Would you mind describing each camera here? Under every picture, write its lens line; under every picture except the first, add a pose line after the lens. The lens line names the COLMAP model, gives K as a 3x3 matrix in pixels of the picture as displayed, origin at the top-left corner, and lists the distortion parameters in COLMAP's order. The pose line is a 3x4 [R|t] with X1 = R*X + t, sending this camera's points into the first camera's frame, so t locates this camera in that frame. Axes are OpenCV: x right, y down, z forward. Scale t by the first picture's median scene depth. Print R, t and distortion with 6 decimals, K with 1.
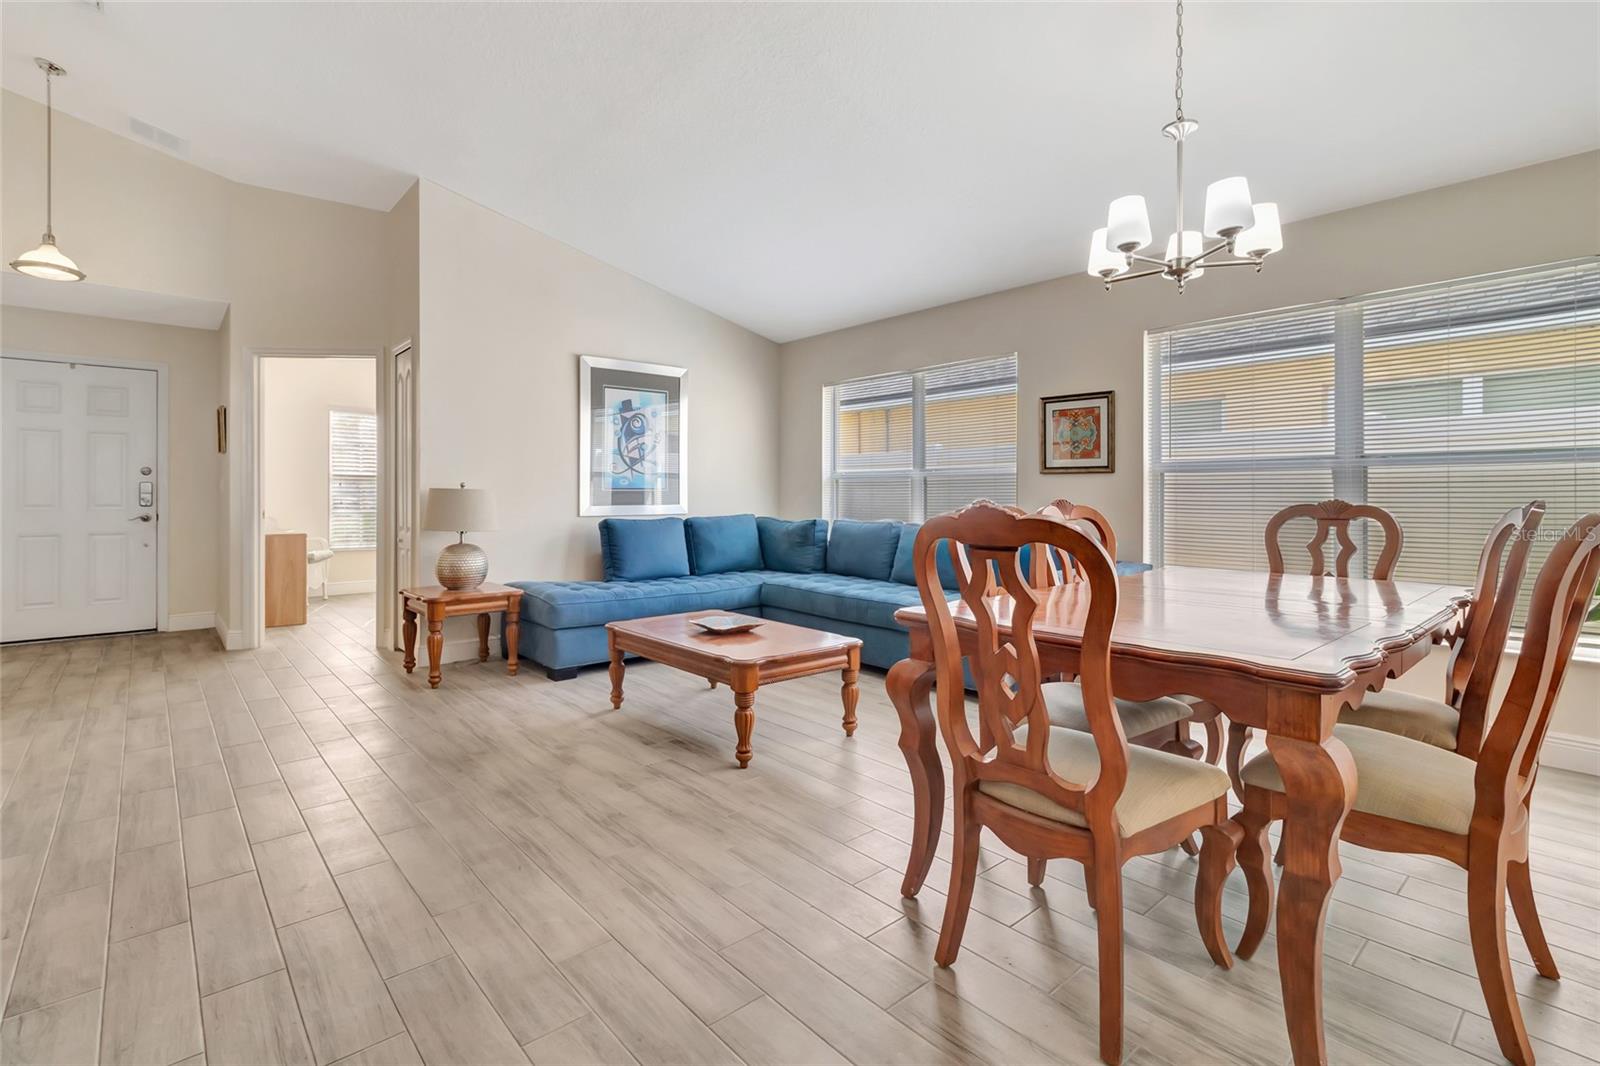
lens RADIAL K [[741.9, 0, 810.2], [0, 741.9, 495.2], [0, 0, 1]] dist [0.002796, 0.000133]
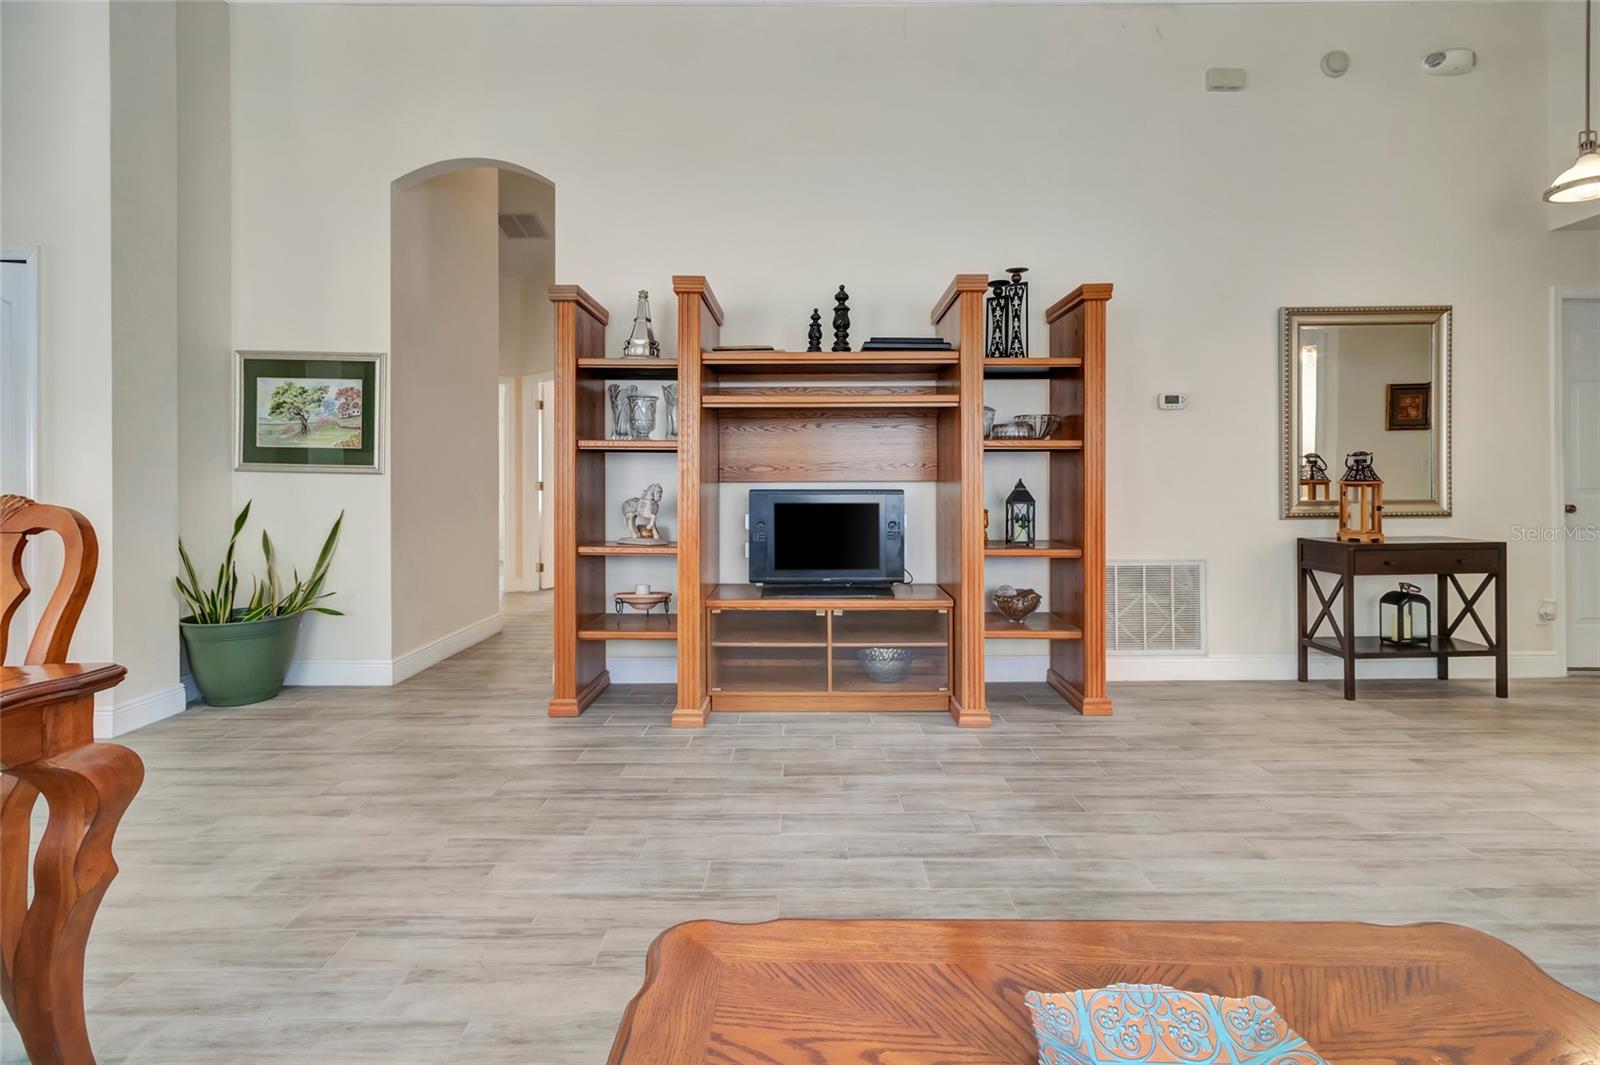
lens RADIAL K [[754.5, 0, 815.0], [0, 754.5, 474.7], [0, 0, 1]] dist [0.009265, 0.000538]
pose [[-0.667528, 0.000606, -0.744585, 0.122059], [0.003304, 0.999992, -0.002149, -0.003468], [0.744577, -0.003895, -0.667525, 1.139612]]
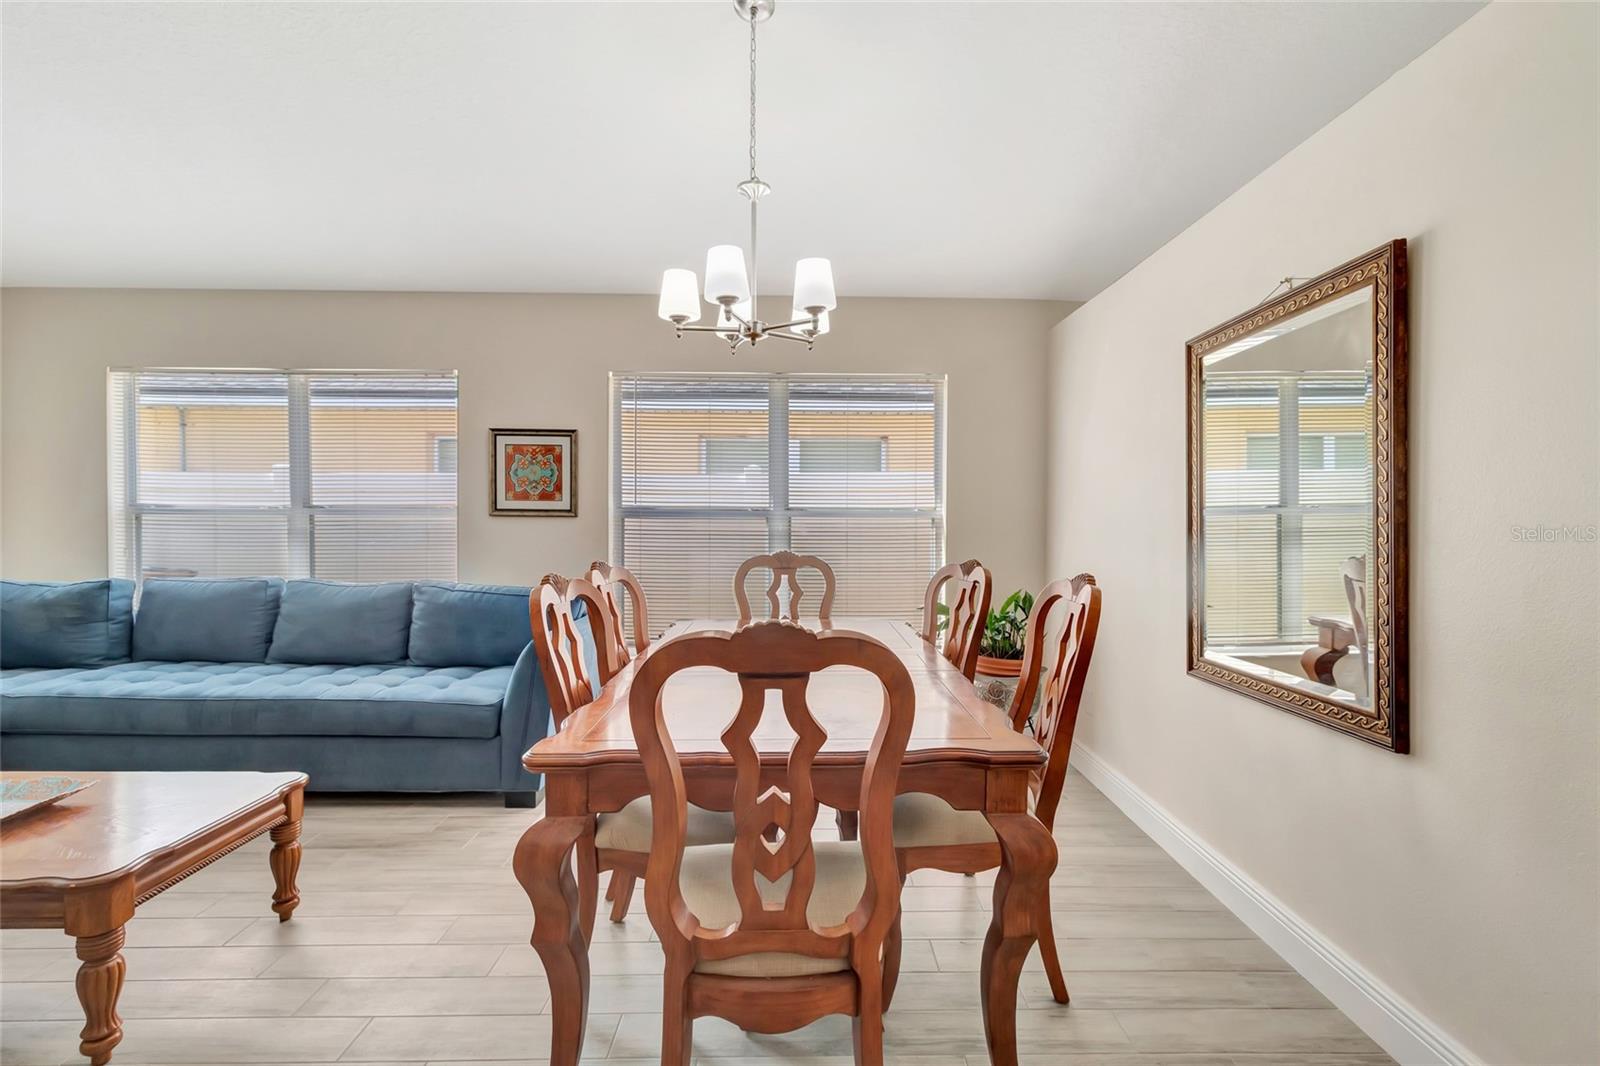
lens RADIAL K [[745.0, 0, 823.8], [0, 745.0, 531.6], [0, 0, 1]] dist [0.002175, 0.000032]
pose [[0.650597, -0.011340, 0.759338, -0.136249], [-0.004620, 0.999811, 0.018889, -0.040857], [-0.759409, -0.015798, 0.650422, 0.194040]]
